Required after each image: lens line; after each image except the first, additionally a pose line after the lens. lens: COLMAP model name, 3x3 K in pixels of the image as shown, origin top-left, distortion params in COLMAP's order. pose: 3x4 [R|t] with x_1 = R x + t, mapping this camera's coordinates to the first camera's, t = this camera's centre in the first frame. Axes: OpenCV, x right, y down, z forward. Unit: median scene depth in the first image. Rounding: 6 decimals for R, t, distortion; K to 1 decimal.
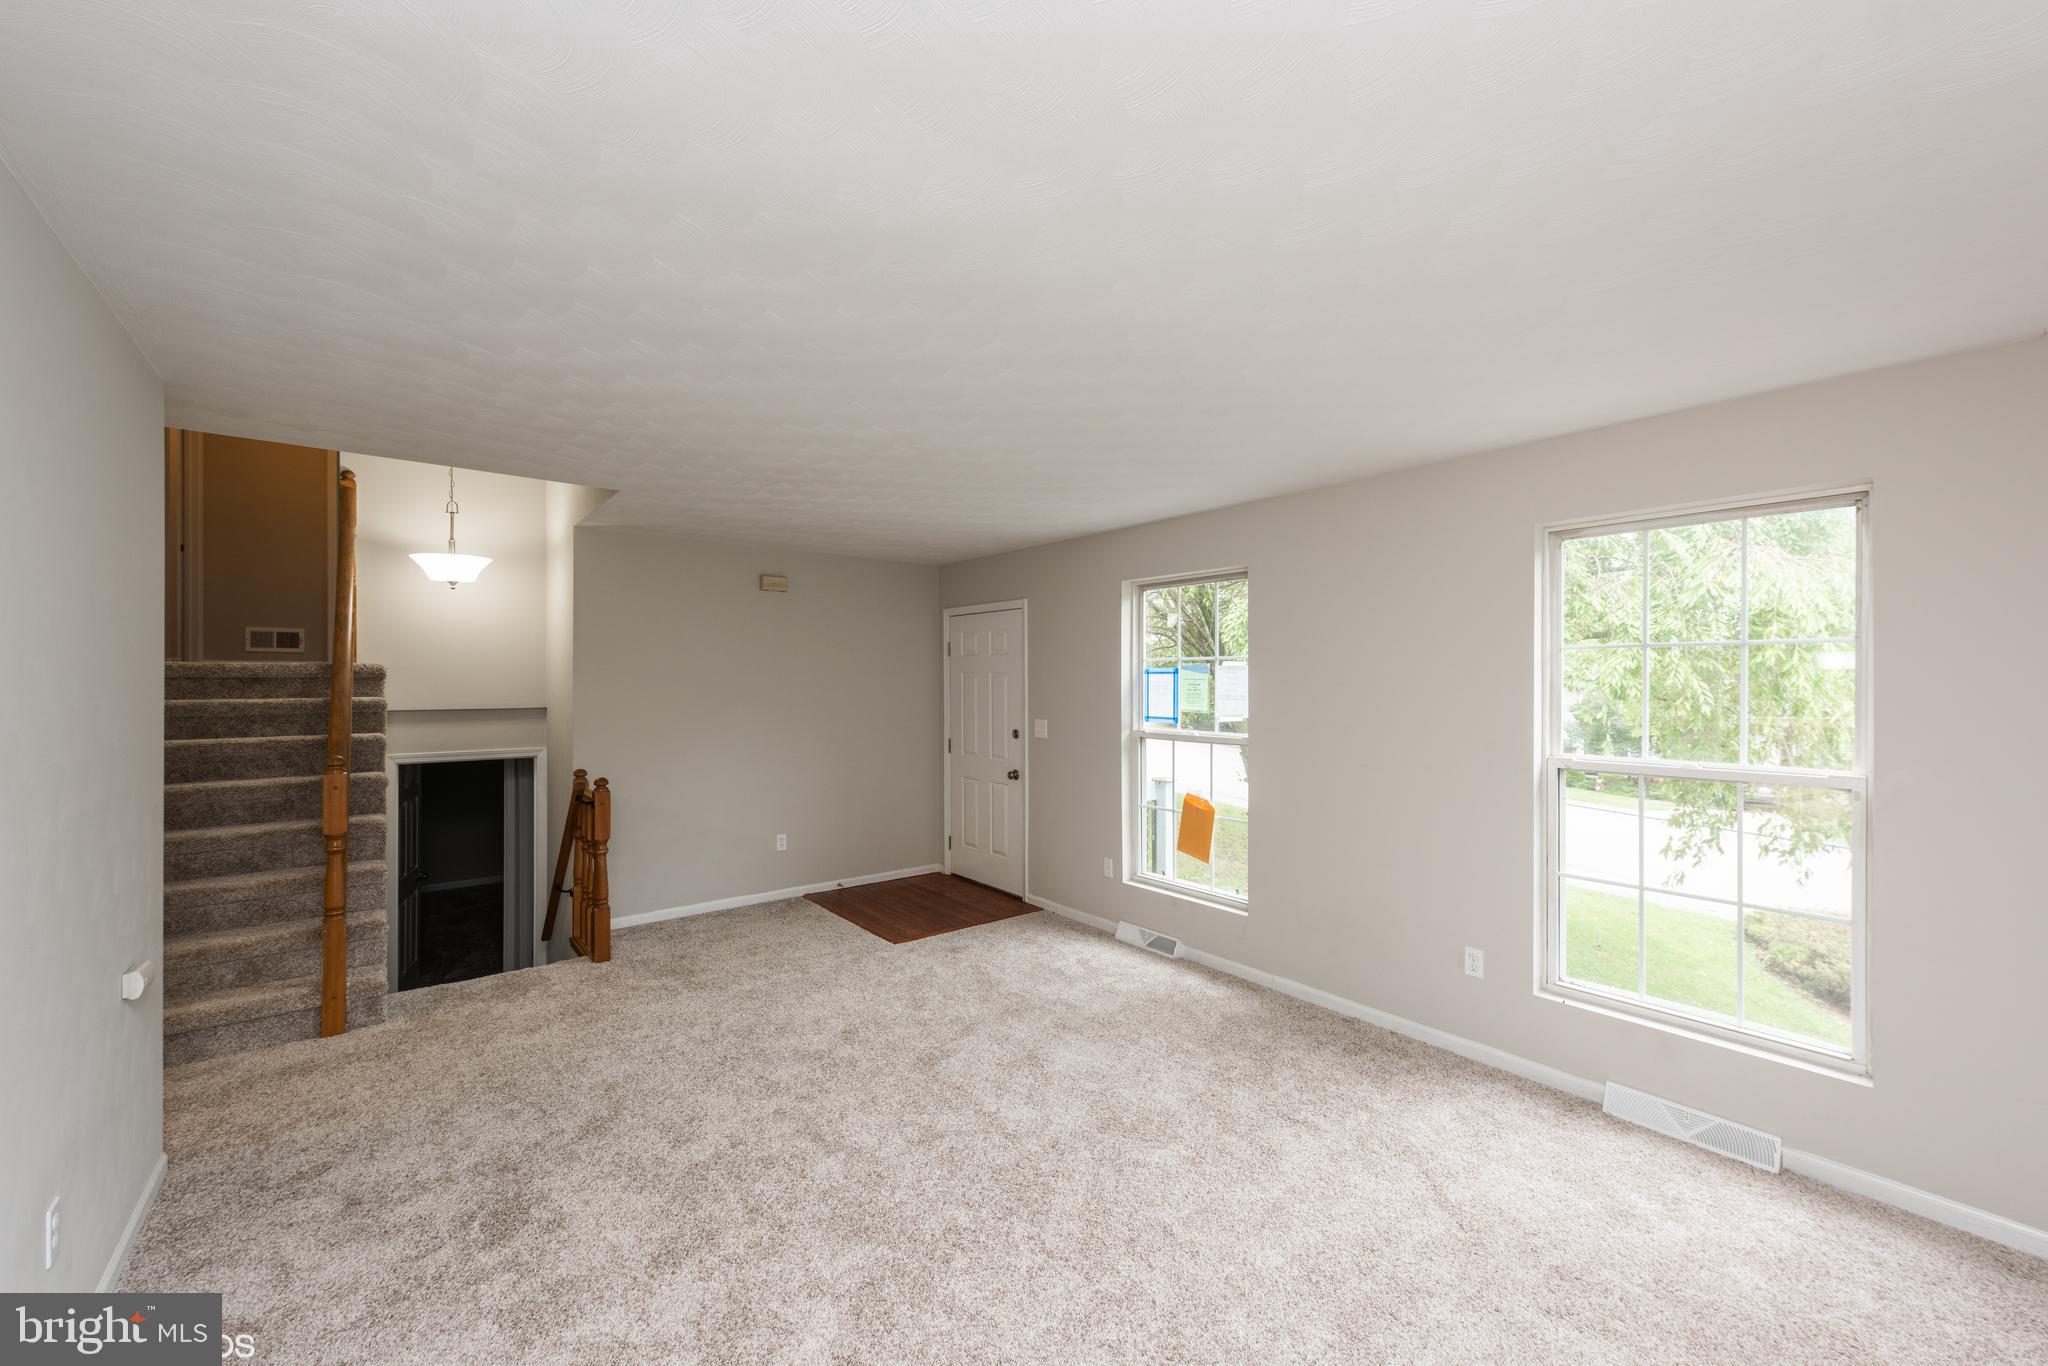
lens RADIAL K [[799.6, 0, 1013.1], [0, 799.6, 668.7], [0, 0, 1]] dist [0.001309, -0.000652]
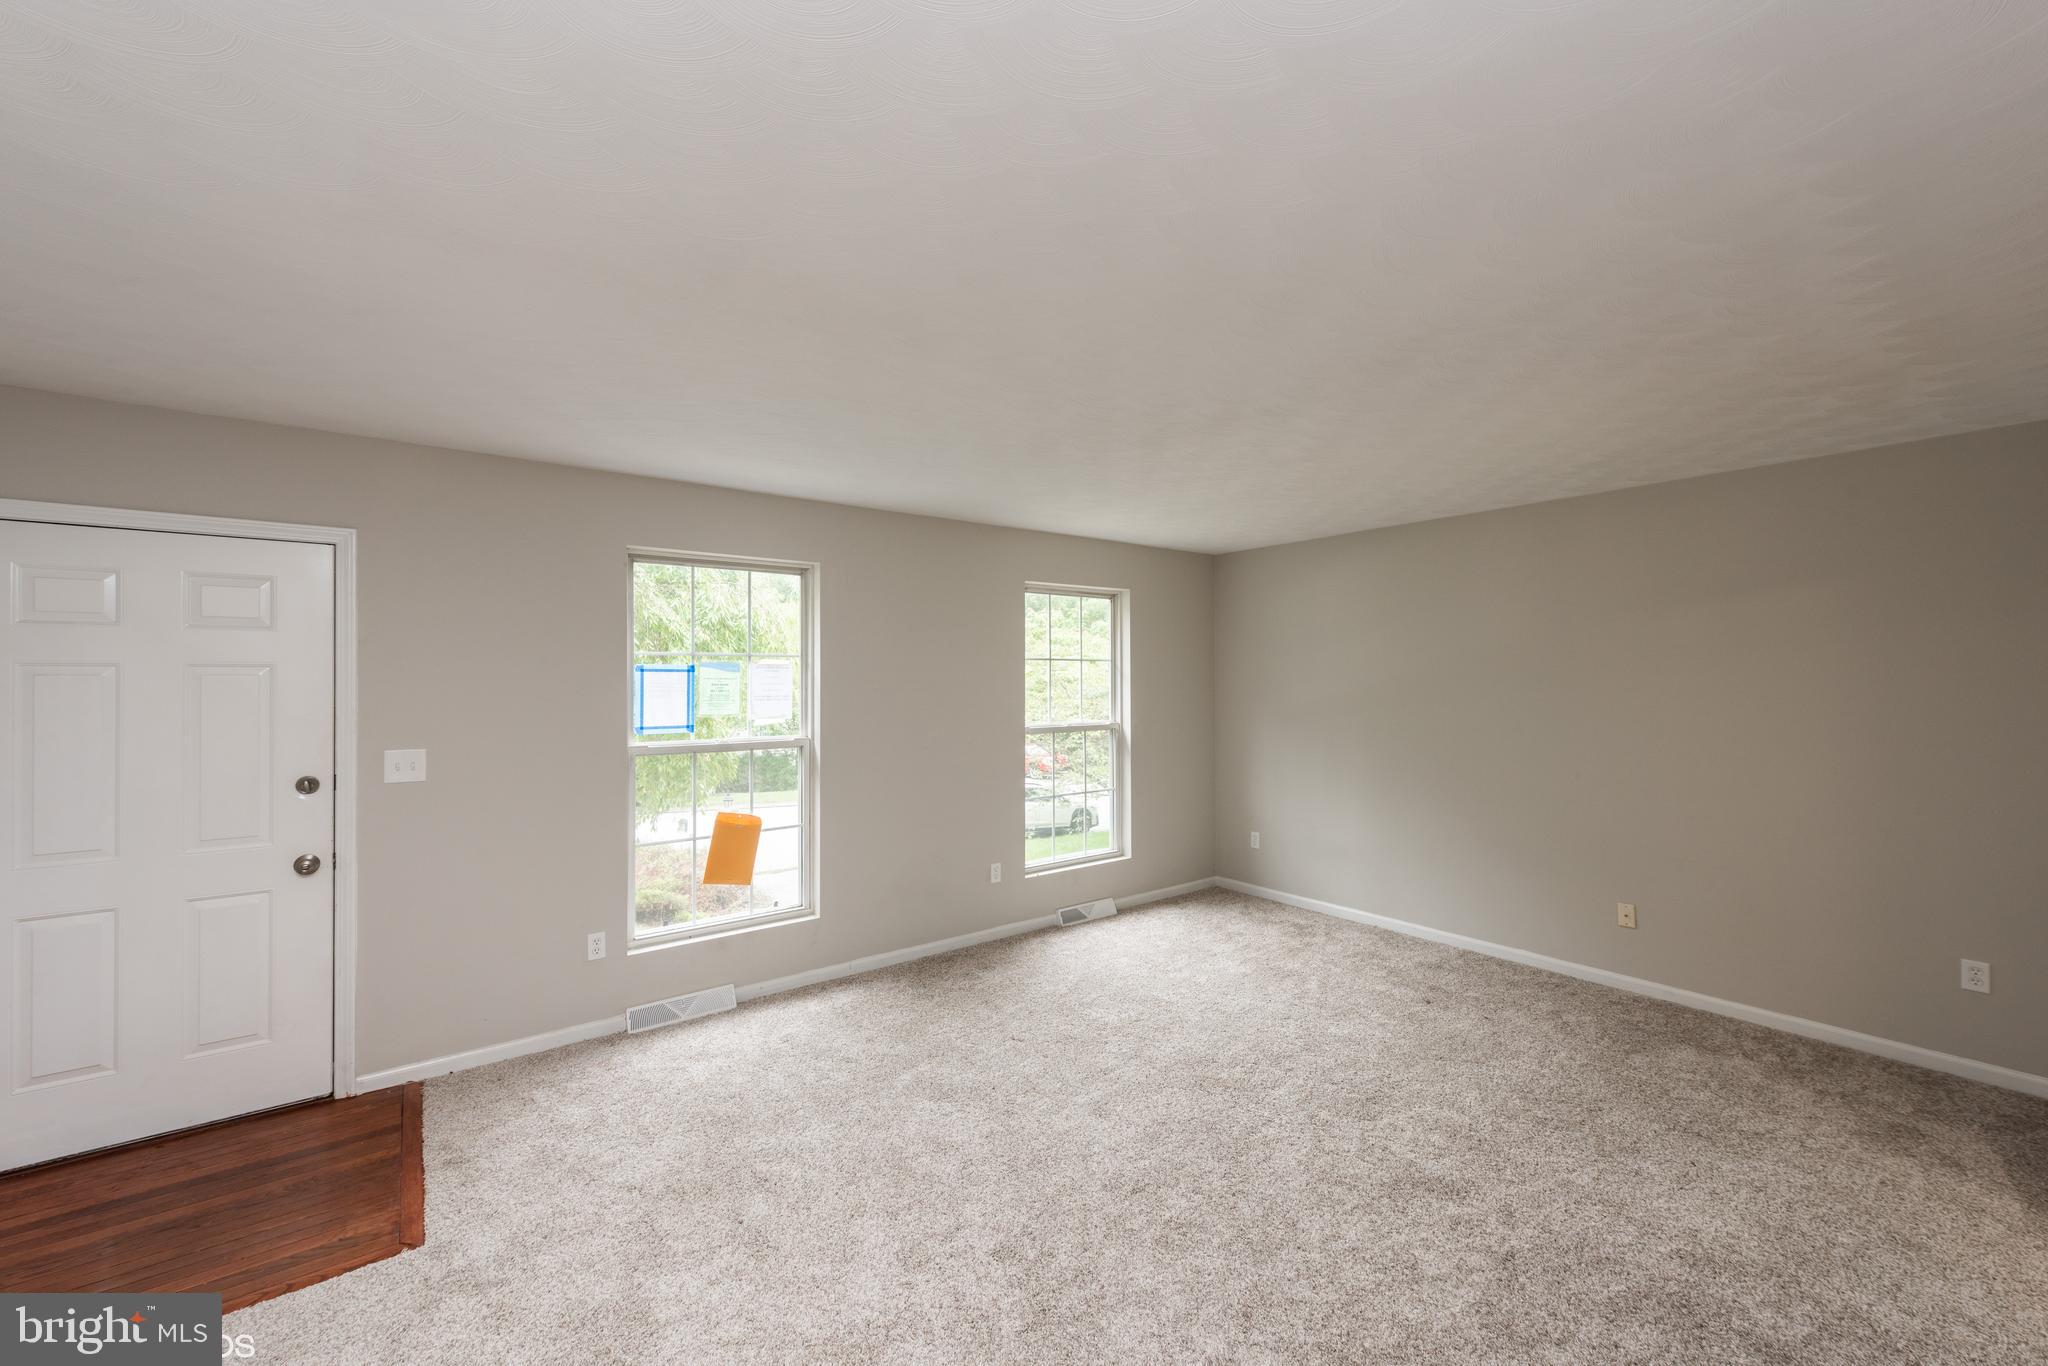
lens RADIAL K [[799.6, 0, 1023.1], [0, 799.6, 680.7], [0, 0, 1]] dist [0.001309, -0.000652]
pose [[0.001531, 0.010085, 0.999948, -0.579038], [-0.004059, 0.999941, -0.010079, 0.020949], [-0.999991, -0.004043, 0.001572, 0.618294]]
